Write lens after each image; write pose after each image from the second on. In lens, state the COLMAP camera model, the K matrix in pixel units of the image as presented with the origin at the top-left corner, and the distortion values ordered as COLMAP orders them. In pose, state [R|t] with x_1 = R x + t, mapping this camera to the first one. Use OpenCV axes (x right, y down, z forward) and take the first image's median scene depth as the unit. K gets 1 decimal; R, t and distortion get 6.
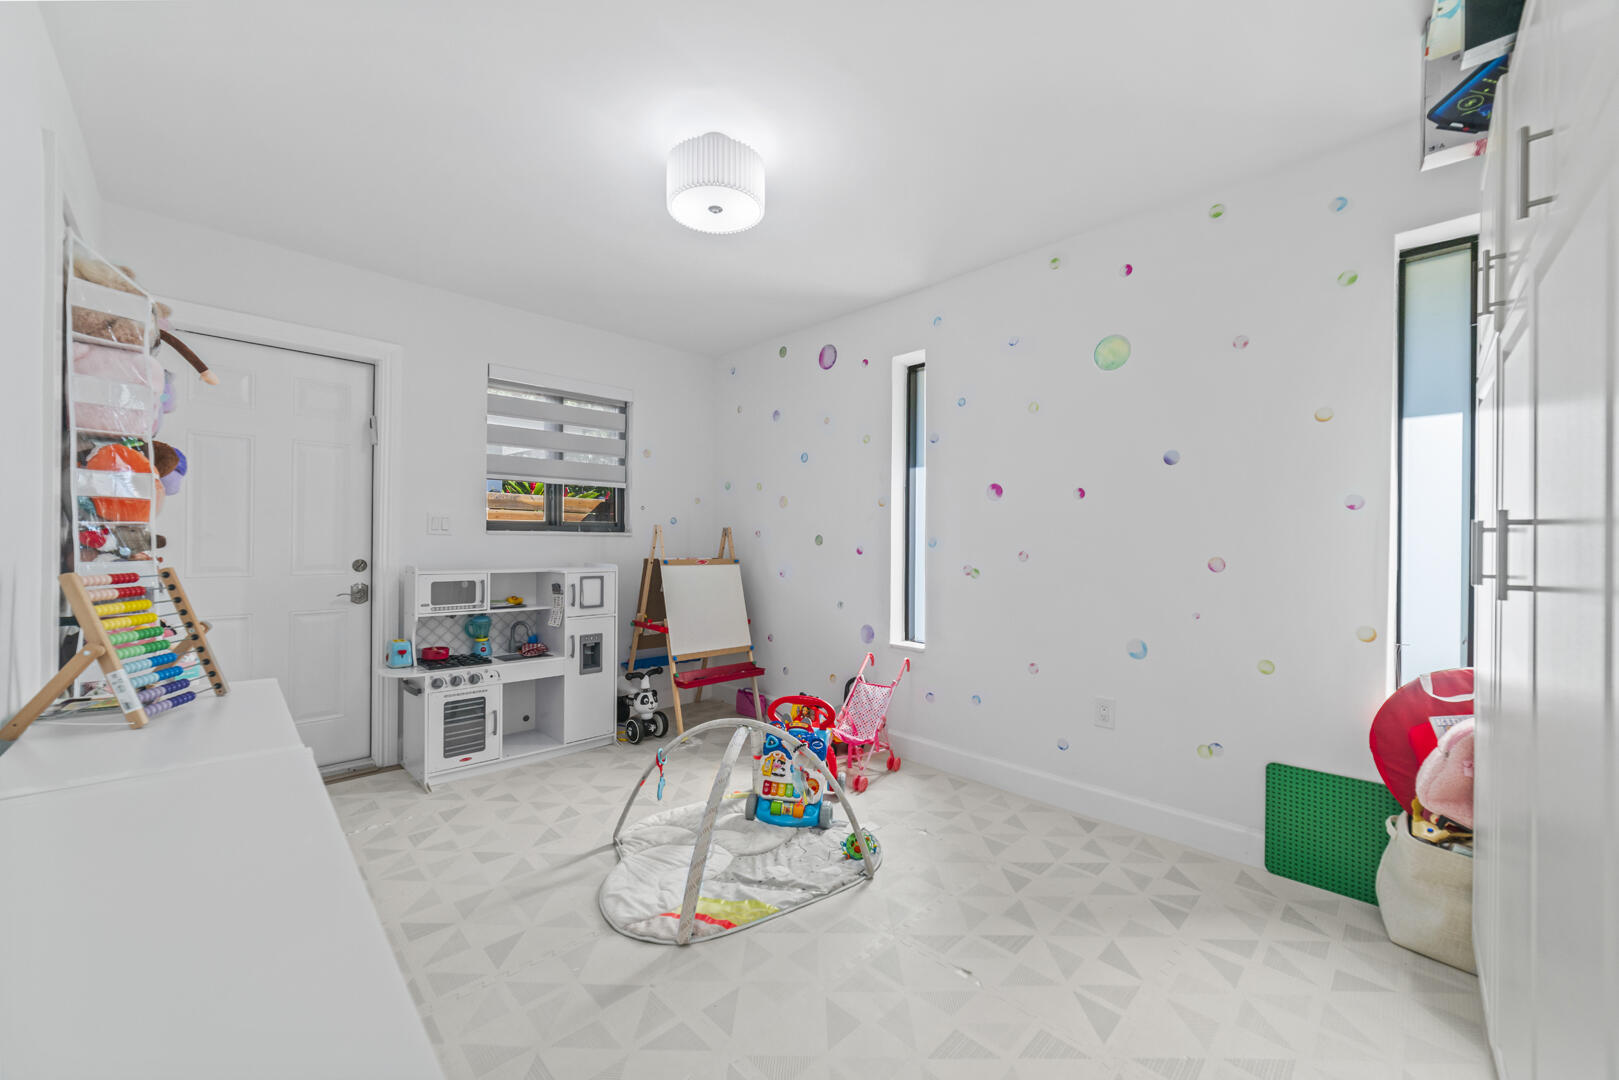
lens RADIAL K [[628.3, 0, 803.1], [0, 628.3, 540.3], [0, 0, 1]] dist [-0.006975, 0.002218]
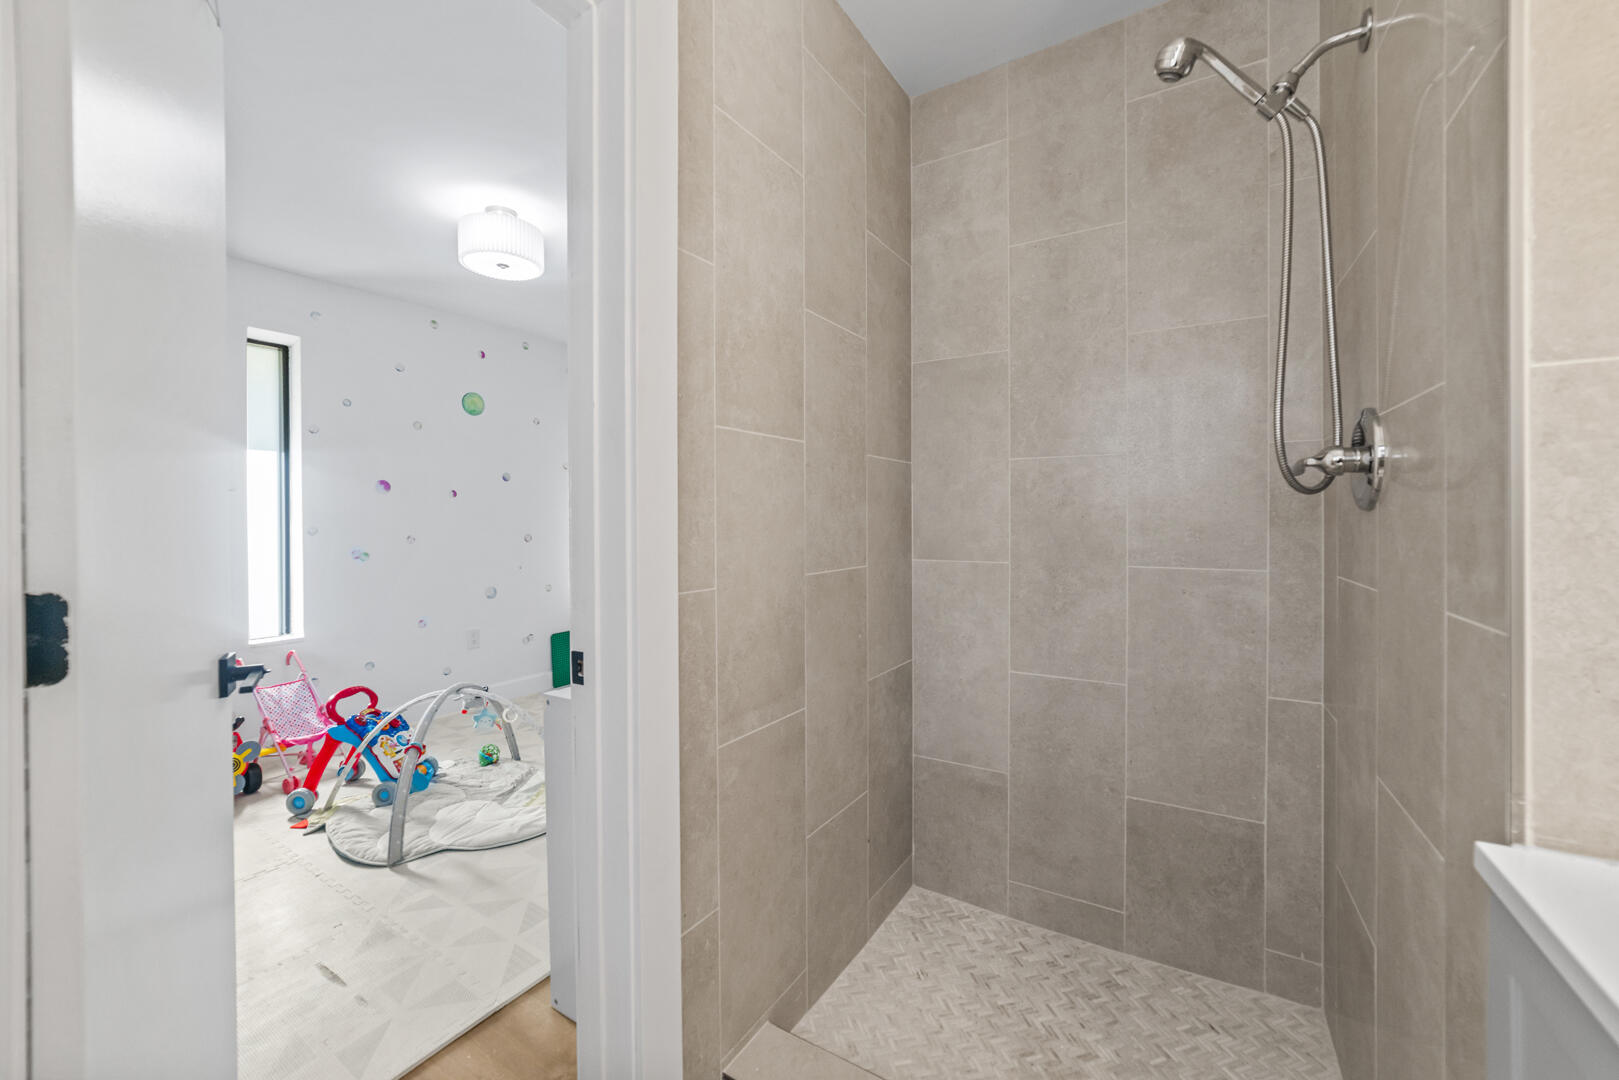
lens RADIAL K [[628.3, 0, 797.8], [0, 628.3, 527.6], [0, 0, 1]] dist [-0.006975, 0.002218]
pose [[-0.217608, -0.015914, 0.975907, -1.195103], [0.005662, 0.999830, 0.017566, -0.018581], [-0.976020, 0.009348, -0.217481, 0.564840]]
